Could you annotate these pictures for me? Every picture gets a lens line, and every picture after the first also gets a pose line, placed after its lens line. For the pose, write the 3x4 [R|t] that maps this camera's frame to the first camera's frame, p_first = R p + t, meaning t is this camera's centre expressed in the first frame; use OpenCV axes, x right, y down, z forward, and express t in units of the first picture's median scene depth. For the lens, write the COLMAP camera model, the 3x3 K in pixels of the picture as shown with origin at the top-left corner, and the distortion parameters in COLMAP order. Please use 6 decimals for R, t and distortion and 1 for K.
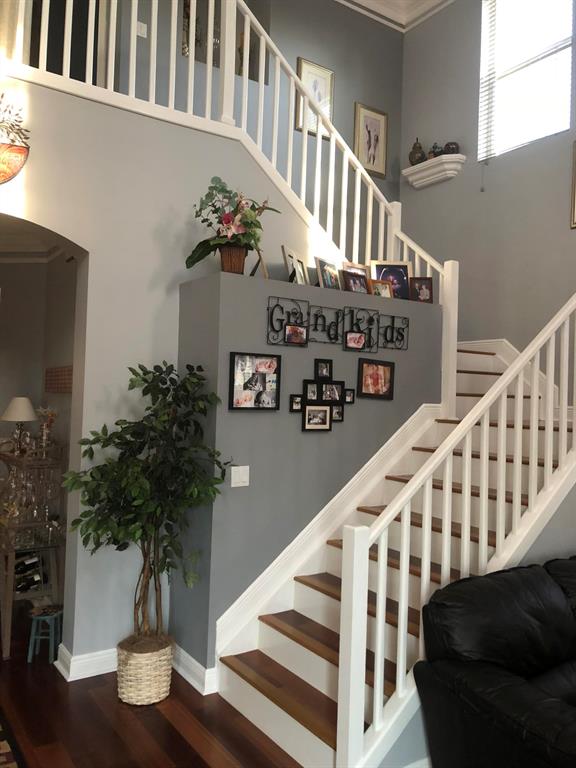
lens RADIAL K [[635.5, 0, 287.5], [0, 635.5, 382.7], [0, 0, 1]] dist [0.029686, -0.031413]
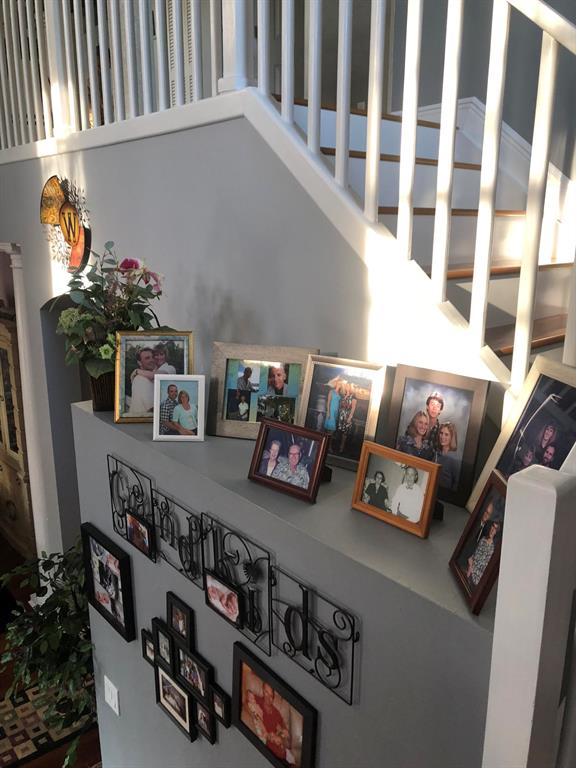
lens RADIAL K [[635.5, 0, 288.5], [0, 635.5, 383.8], [0, 0, 1]] dist [0.029686, -0.031413]
pose [[0.117473, 0.207717, -0.971110, 0.498224], [-0.001437, 0.977915, 0.208999, -0.296889], [0.993075, -0.023156, 0.115177, 1.021506]]
